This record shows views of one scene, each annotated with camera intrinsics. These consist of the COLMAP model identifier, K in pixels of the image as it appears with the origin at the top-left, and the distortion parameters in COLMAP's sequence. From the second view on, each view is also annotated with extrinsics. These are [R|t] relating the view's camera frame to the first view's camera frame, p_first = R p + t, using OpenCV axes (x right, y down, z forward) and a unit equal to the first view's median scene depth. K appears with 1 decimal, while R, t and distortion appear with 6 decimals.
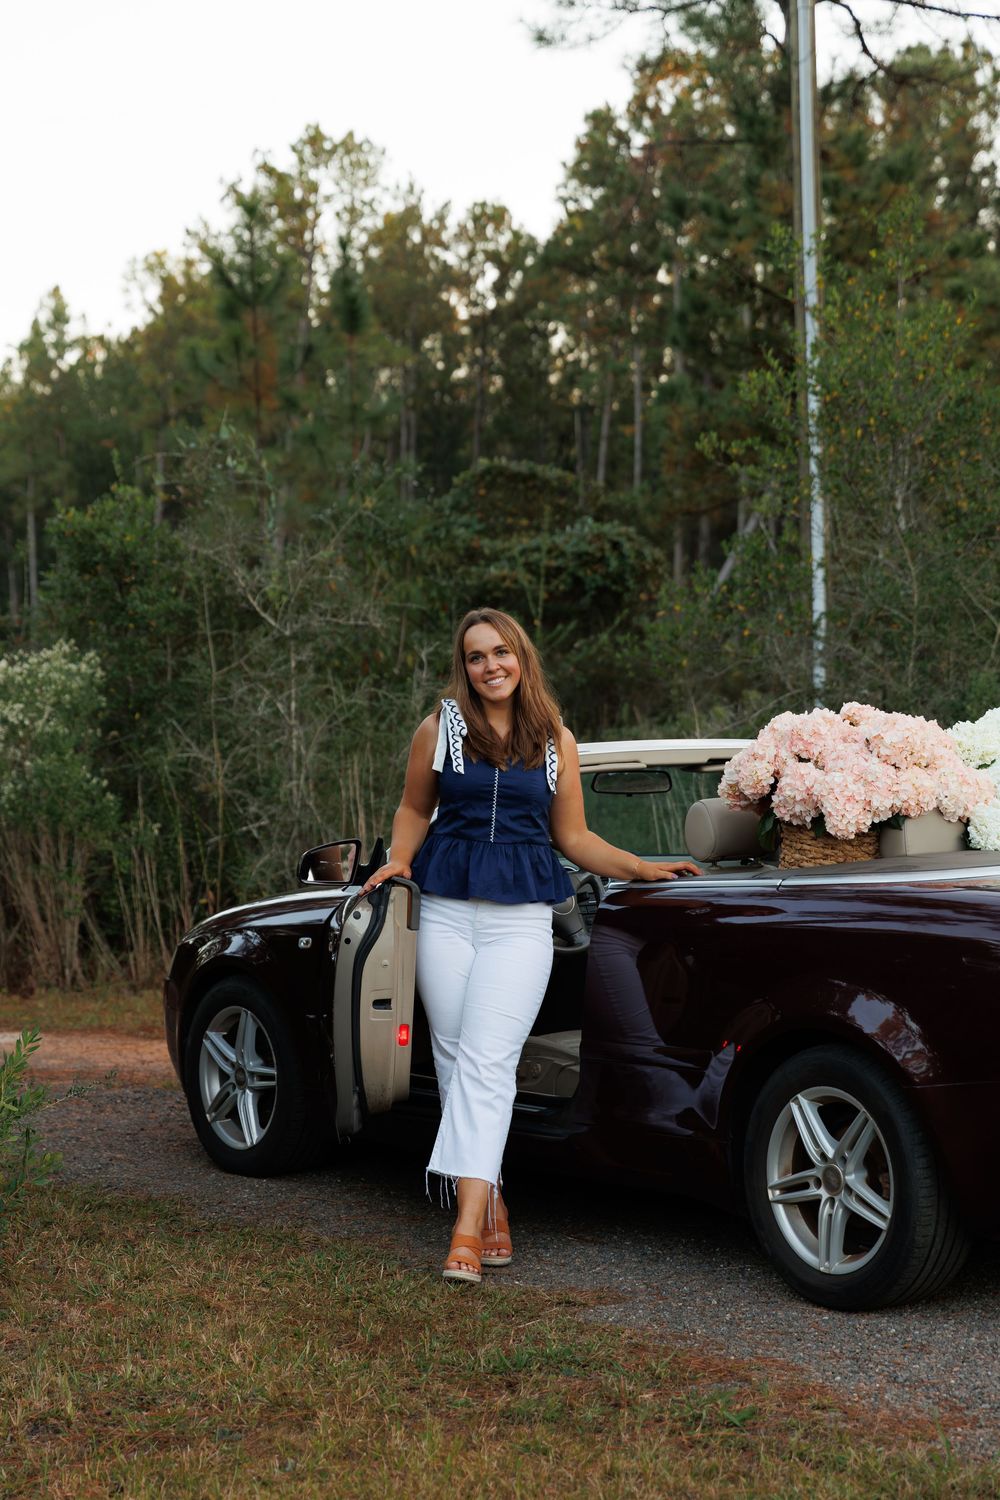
lens RADIAL K [[2984.9, 0, 497.8], [0, 2984.9, 751.4], [0, 0, 1]] dist [-0.031970, -0.511019]
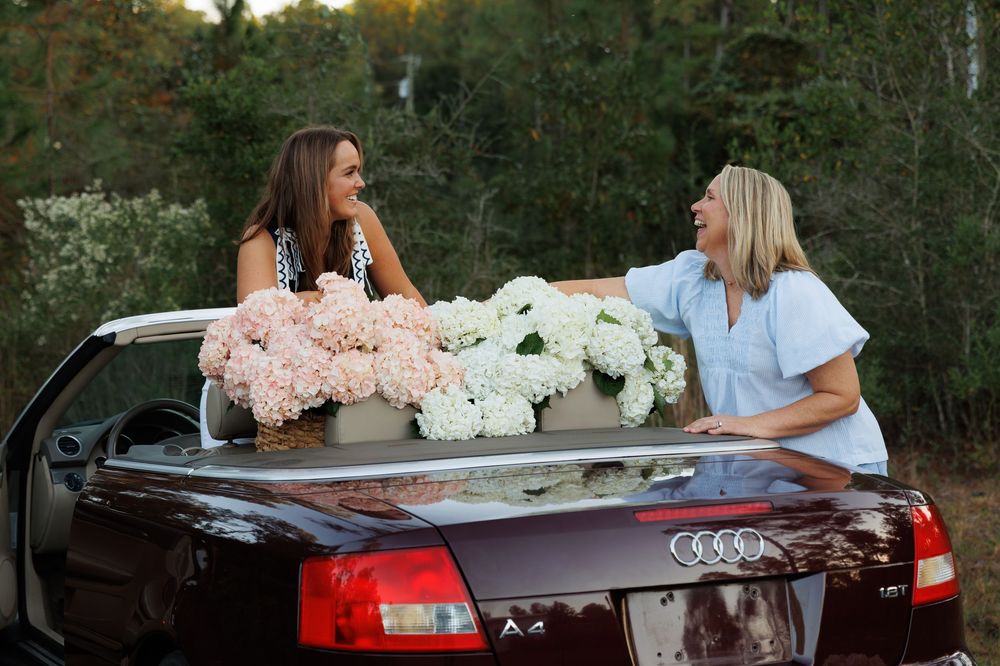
lens RADIAL K [[2240.4, 0, 454.7], [0, 2240.4, 333.0], [0, 0, 1]] dist [0.043986, 0.104969]
pose [[0.976272, 0.010444, -0.216298, 0.077427], [-0.002704, 0.999346, 0.036046, -0.006244], [0.216533, -0.034606, 0.975662, 0.073990]]
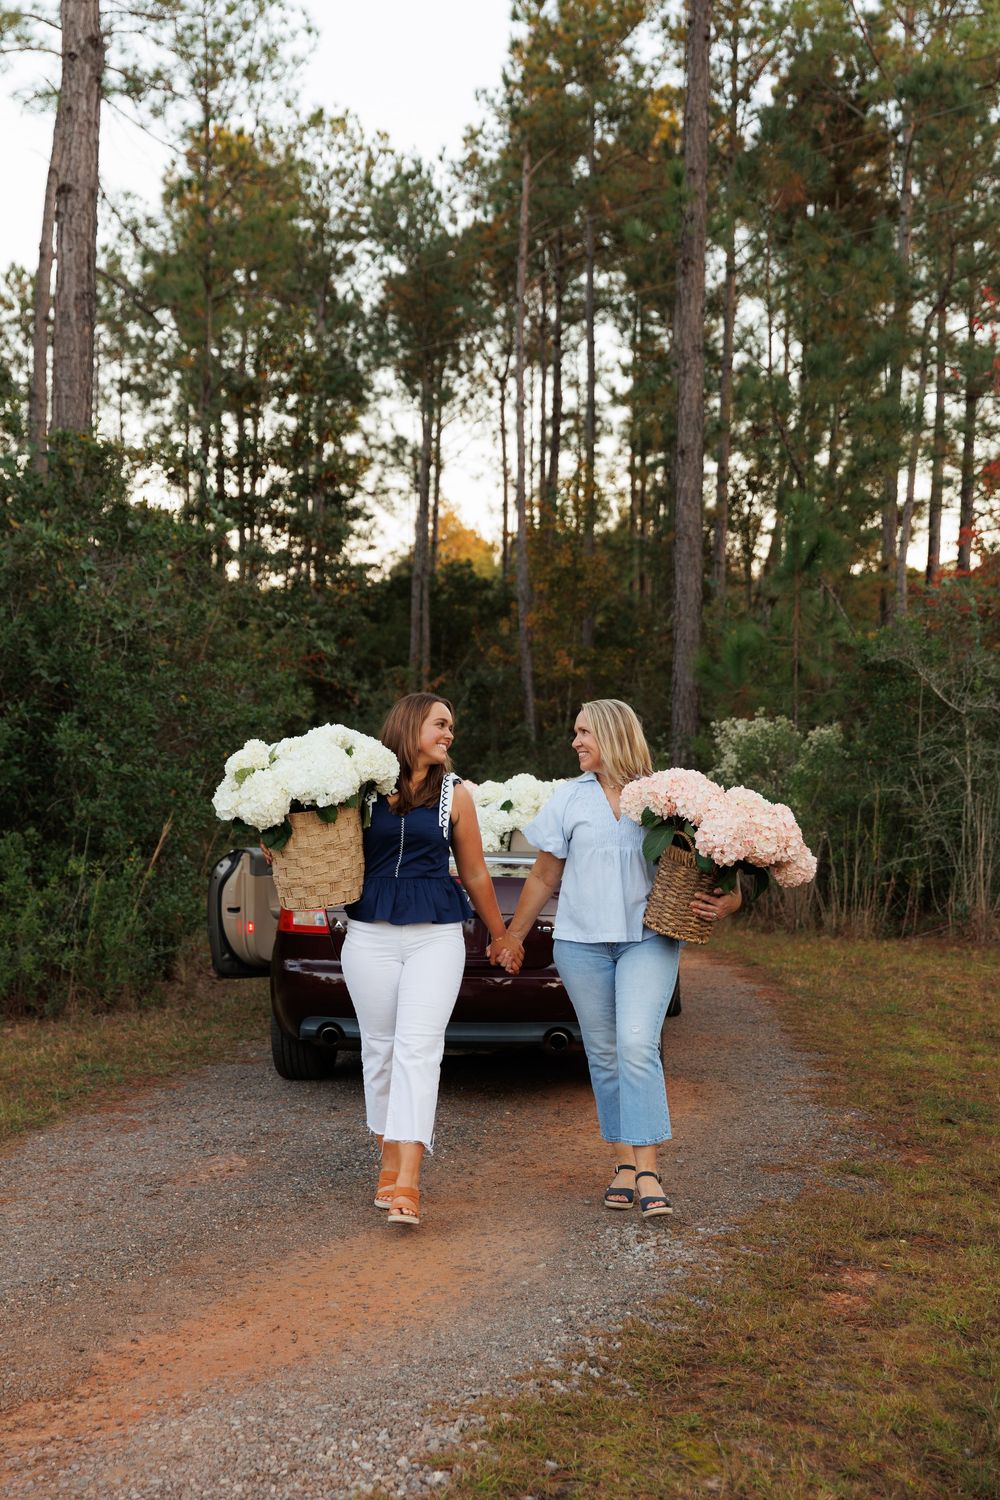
lens RADIAL K [[2166.9, 0, 406.4], [0, 2166.9, 748.8], [0, 0, 1]] dist [0.086183, -0.005479]
pose [[0.698087, 0.022868, -0.715648, 0.272064], [-0.028465, 0.999586, 0.004174, -0.008873], [0.715447, 0.017457, 0.698449, 0.004074]]
